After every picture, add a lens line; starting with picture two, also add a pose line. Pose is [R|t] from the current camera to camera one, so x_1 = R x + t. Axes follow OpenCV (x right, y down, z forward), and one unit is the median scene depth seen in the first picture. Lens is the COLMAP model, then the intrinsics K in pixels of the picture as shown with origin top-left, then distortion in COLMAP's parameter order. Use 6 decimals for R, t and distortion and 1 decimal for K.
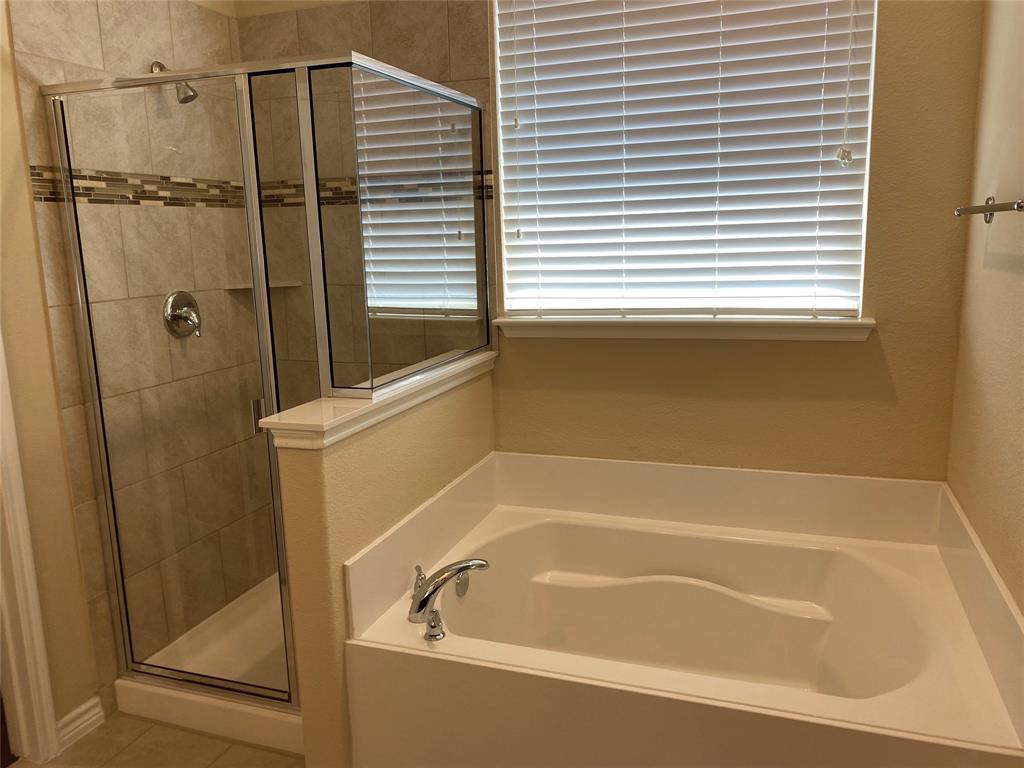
lens RADIAL K [[790.2, 0, 512.0], [0, 790.2, 384.0], [0, 0, 1]] dist [-0.004961, -0.002802]
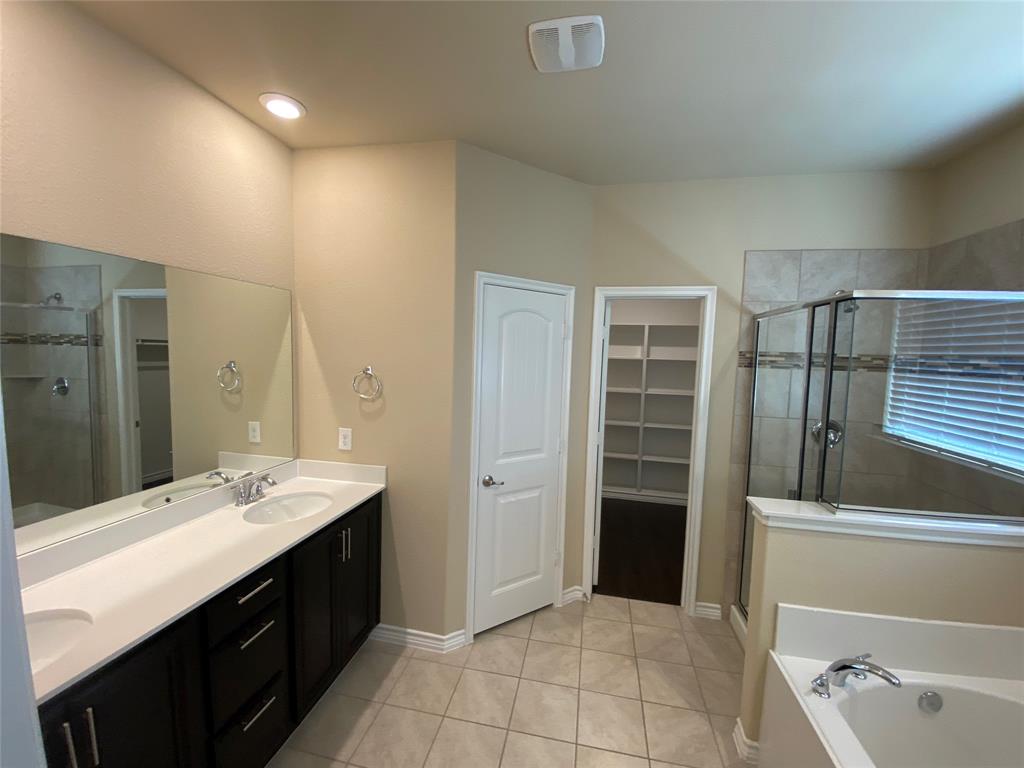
lens RADIAL K [[408.2, 0, 512.0], [0, 408.2, 384.0], [0, 0, 1]] dist [-0.001569, -0.000191]
pose [[0.151772, 0.100413, -0.983302, 0.393992], [-0.215484, 0.974259, 0.066230, -0.120499], [0.964641, 0.201833, 0.169502, 0.204343]]
